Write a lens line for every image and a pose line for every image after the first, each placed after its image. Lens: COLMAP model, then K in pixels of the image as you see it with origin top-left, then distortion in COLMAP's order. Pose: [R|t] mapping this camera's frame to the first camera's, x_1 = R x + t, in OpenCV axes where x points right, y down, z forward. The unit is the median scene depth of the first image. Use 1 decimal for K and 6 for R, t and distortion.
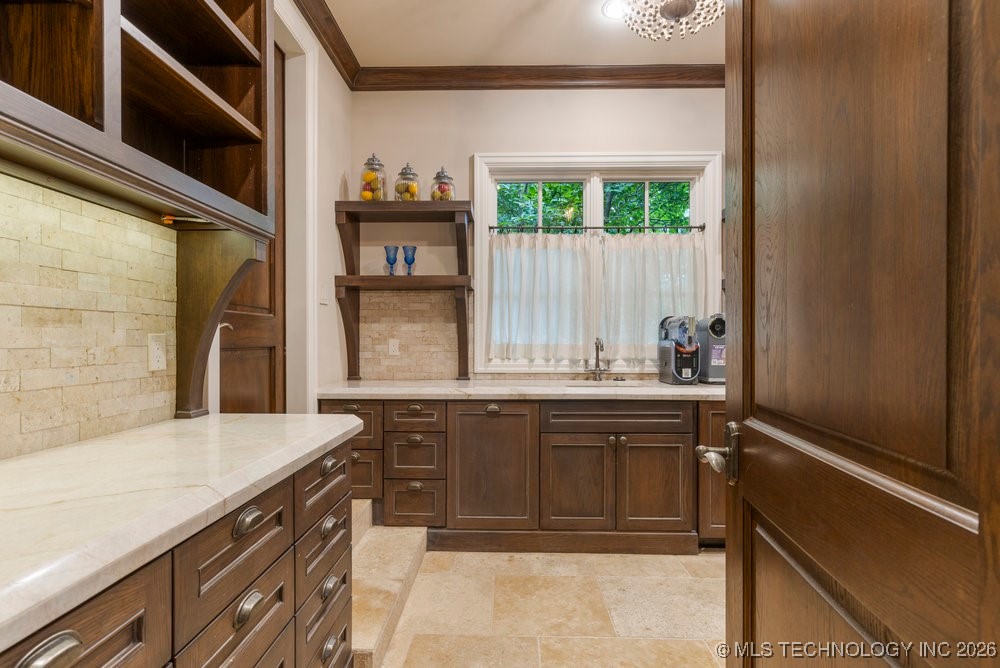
lens RADIAL K [[481.6, 0, 500.1], [0, 481.6, 341.3], [0, 0, 1]] dist [0.003921, -0.000132]
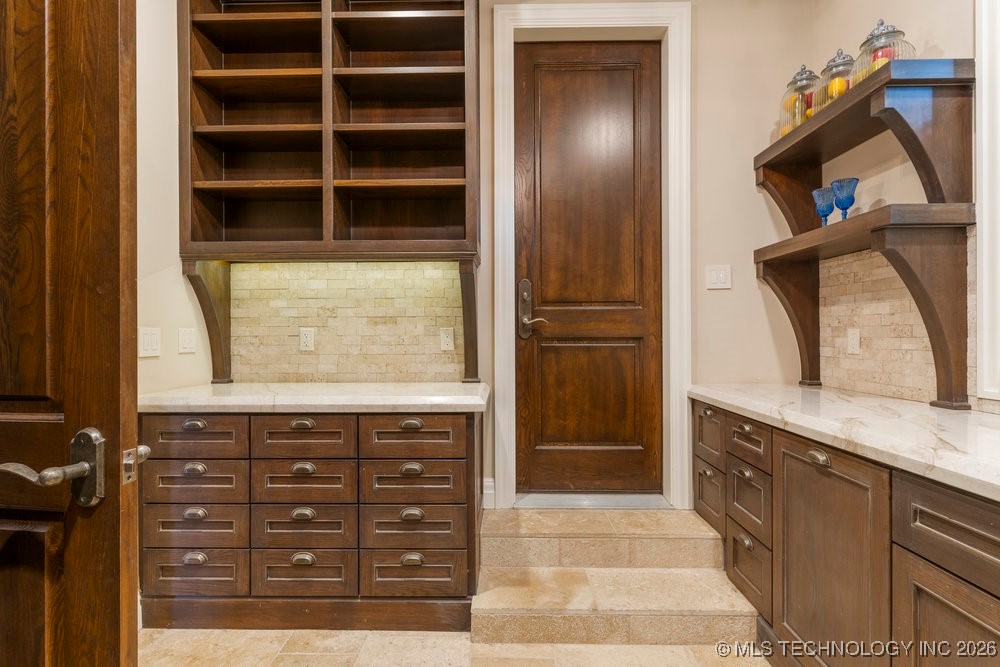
lens RADIAL K [[481.6, 0, 500.2], [0, 481.6, 332.8], [0, 0, 1]] dist [0.003921, -0.000132]
pose [[0.003163, -0.004109, -0.999987, 0.520475], [0.000798, 0.999991, -0.004107, 0.004432], [0.999995, -0.000785, 0.003166, 0.651720]]
